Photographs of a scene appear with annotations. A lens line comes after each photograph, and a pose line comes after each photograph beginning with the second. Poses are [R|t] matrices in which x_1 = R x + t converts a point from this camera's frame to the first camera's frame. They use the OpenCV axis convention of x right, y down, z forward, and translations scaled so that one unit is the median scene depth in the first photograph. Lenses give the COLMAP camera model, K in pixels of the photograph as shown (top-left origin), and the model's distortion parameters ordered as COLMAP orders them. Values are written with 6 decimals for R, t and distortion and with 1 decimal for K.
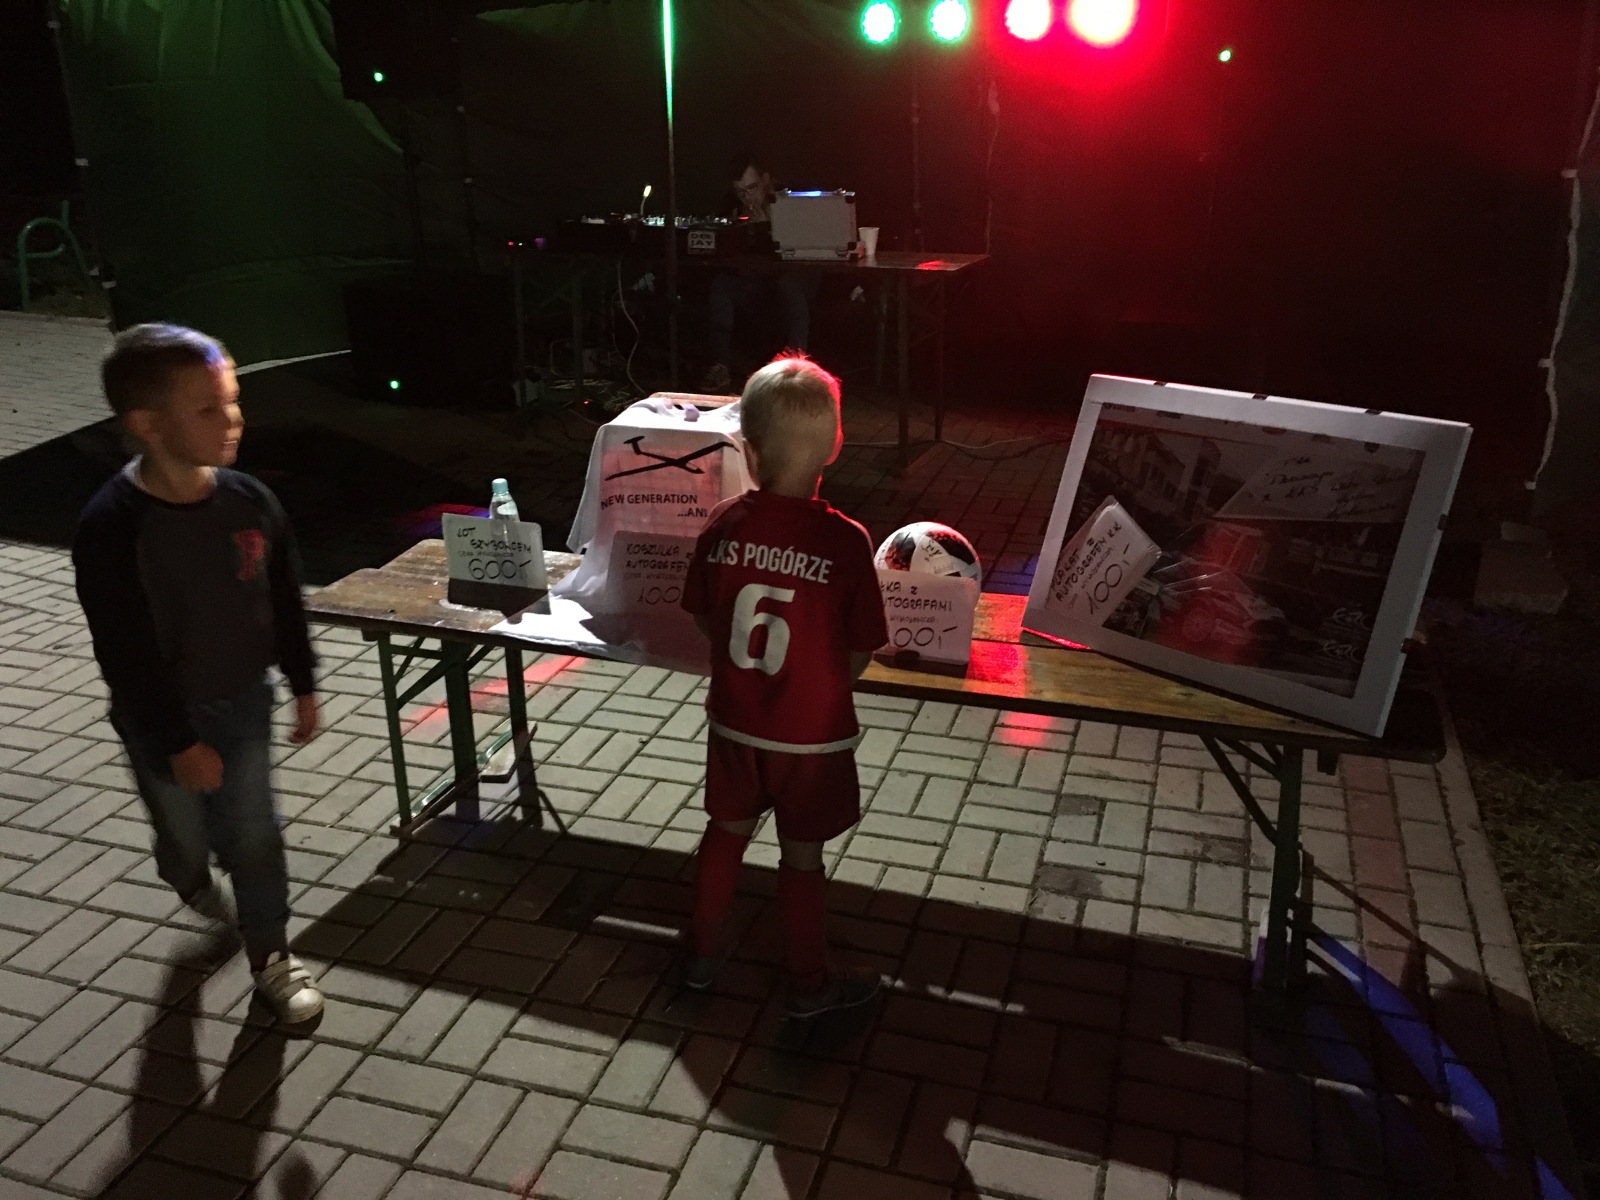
lens RADIAL K [[1355.2, 0, 803.9], [0, 1355.2, 600.5], [0, 0, 1]] dist [0.085758, -0.137783]
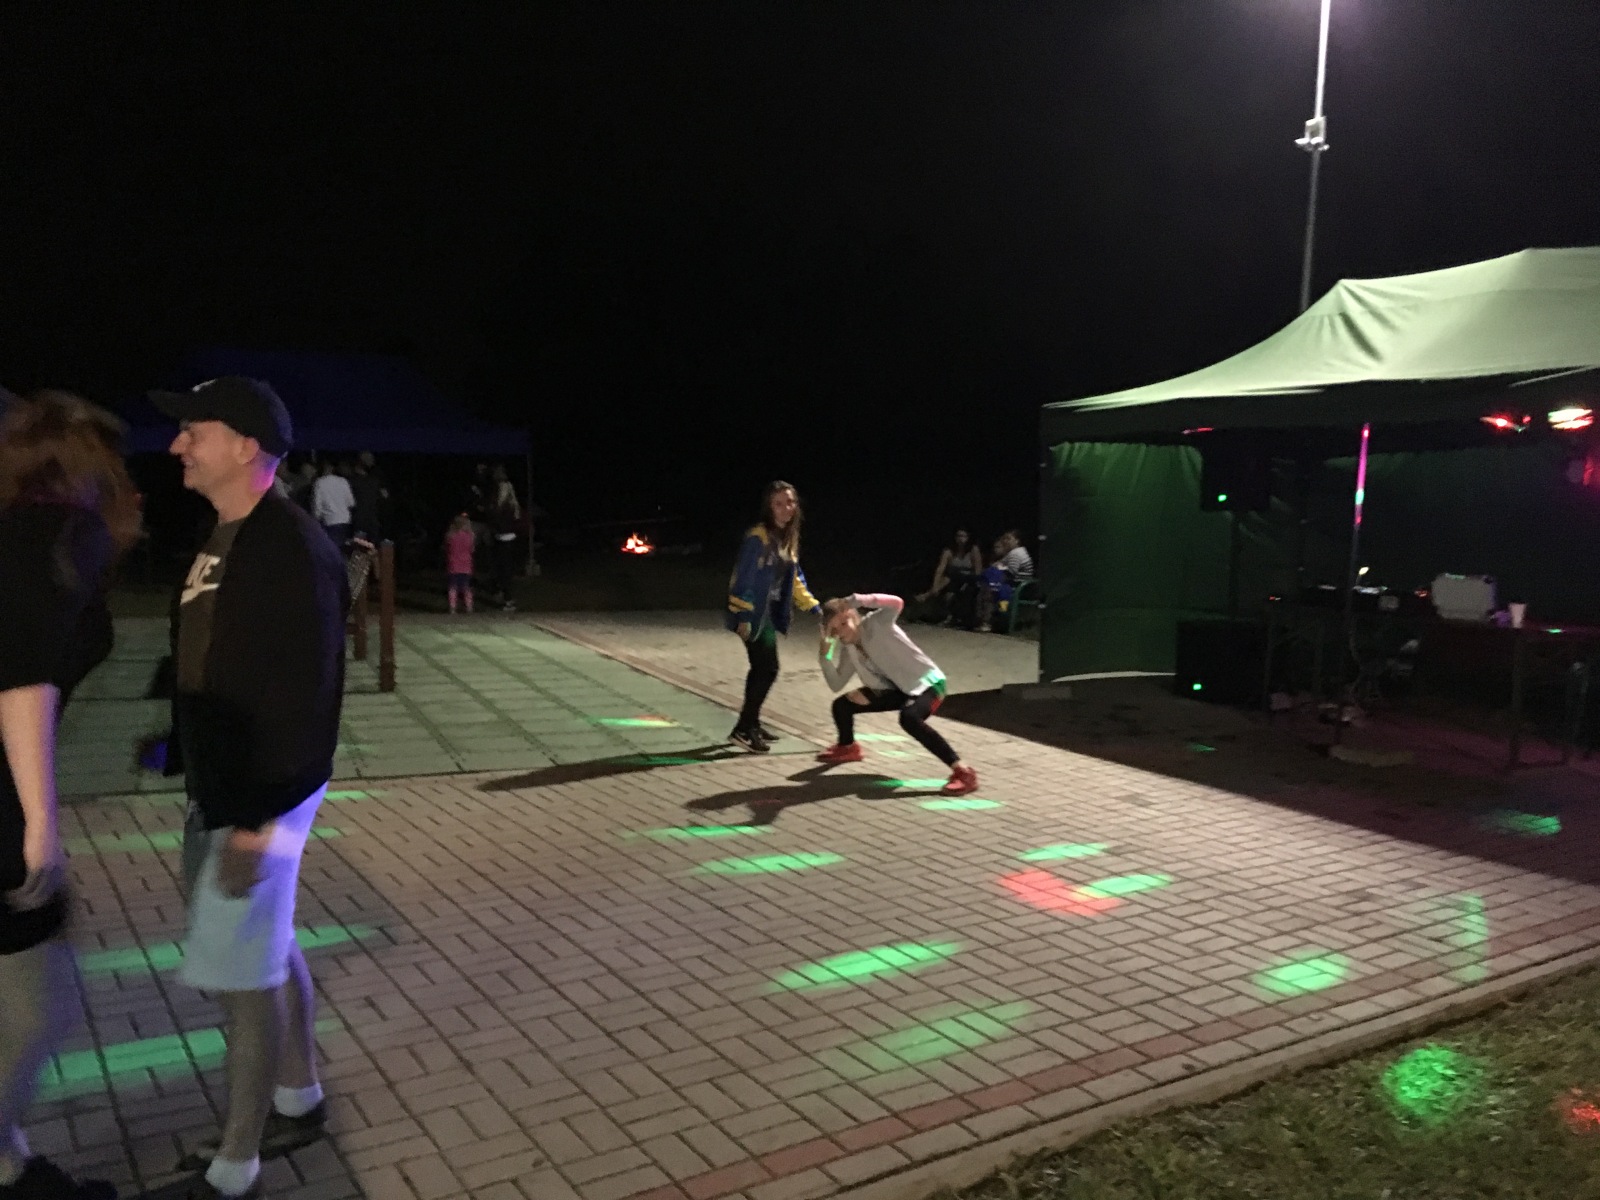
lens RADIAL K [[1355.2, 0, 800.8], [0, 1355.2, 600.6], [0, 0, 1]] dist [0.085758, -0.137783]
pose [[0.769874, 0.079604, -0.633212, 0.375979], [-0.258024, 0.946307, -0.194747, 0.191861], [0.583711, 0.313315, 0.749076, -0.501004]]
